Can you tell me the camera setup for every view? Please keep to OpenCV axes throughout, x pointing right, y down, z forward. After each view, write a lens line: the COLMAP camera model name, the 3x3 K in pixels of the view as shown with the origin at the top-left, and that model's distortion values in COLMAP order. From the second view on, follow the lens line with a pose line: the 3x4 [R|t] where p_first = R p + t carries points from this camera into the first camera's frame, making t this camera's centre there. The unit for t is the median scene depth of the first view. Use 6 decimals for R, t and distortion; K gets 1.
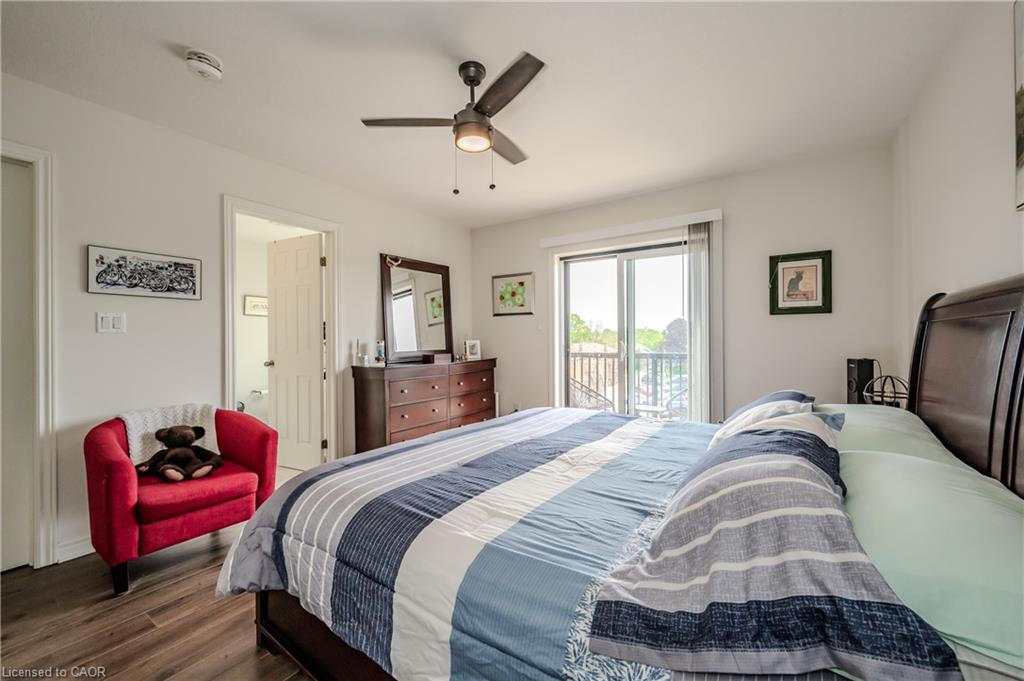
lens RADIAL K [[405.9, 0, 510.2], [0, 405.9, 342.9], [0, 0, 1]] dist [0.002729, 0.000764]
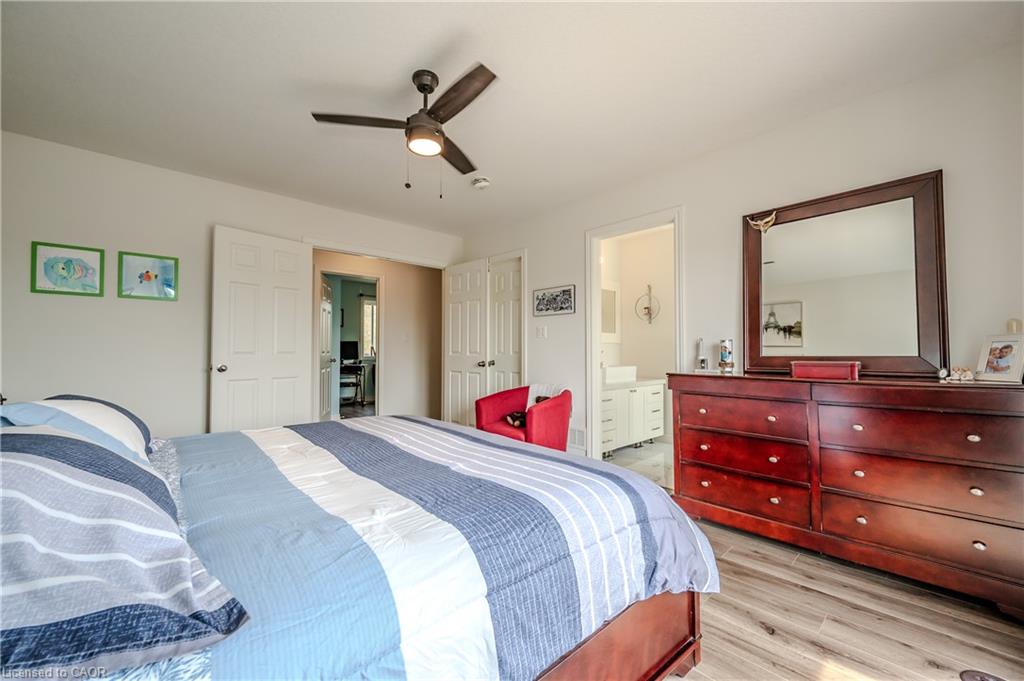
lens RADIAL K [[405.9, 0, 512.9], [0, 405.9, 338.6], [0, 0, 1]] dist [0.002729, 0.000764]
pose [[-0.237676, -0.004262, -0.971335, 0.700782], [0.007162, 0.999955, -0.006140, -0.009957], [0.971318, -0.008416, -0.237635, 1.197298]]
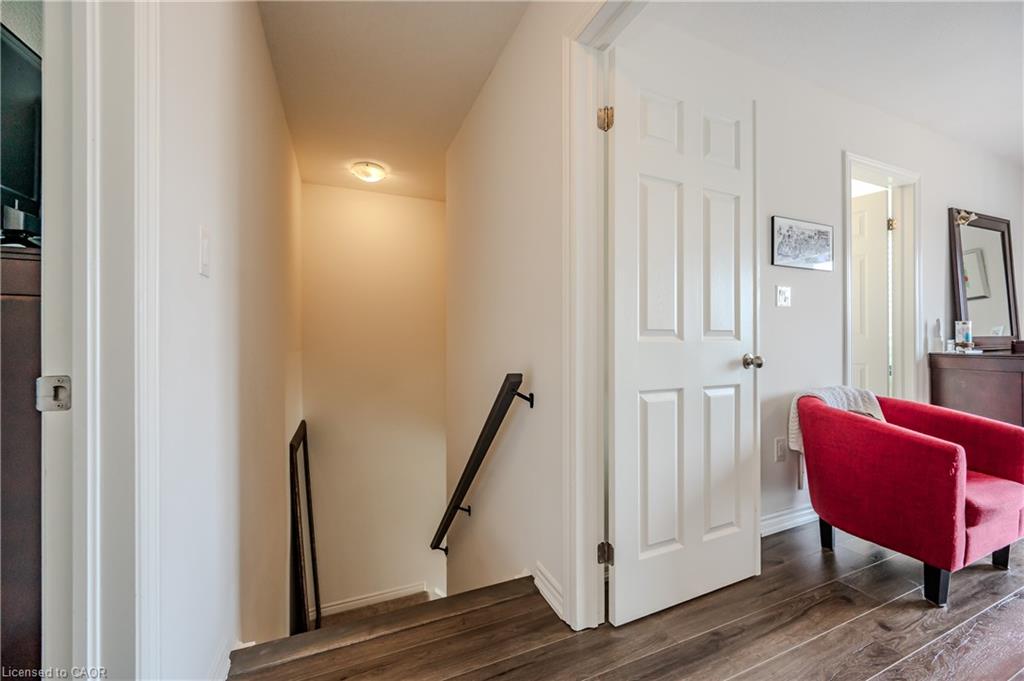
lens RADIAL K [[405.9, 0, 516.9], [0, 405.9, 337.6], [0, 0, 1]] dist [0.002729, 0.000764]
pose [[0.848713, 0.020176, -0.528469, -0.925680], [-0.015603, 0.999792, 0.013113, 0.041137], [0.528624, -0.002883, 0.848851, -0.129227]]
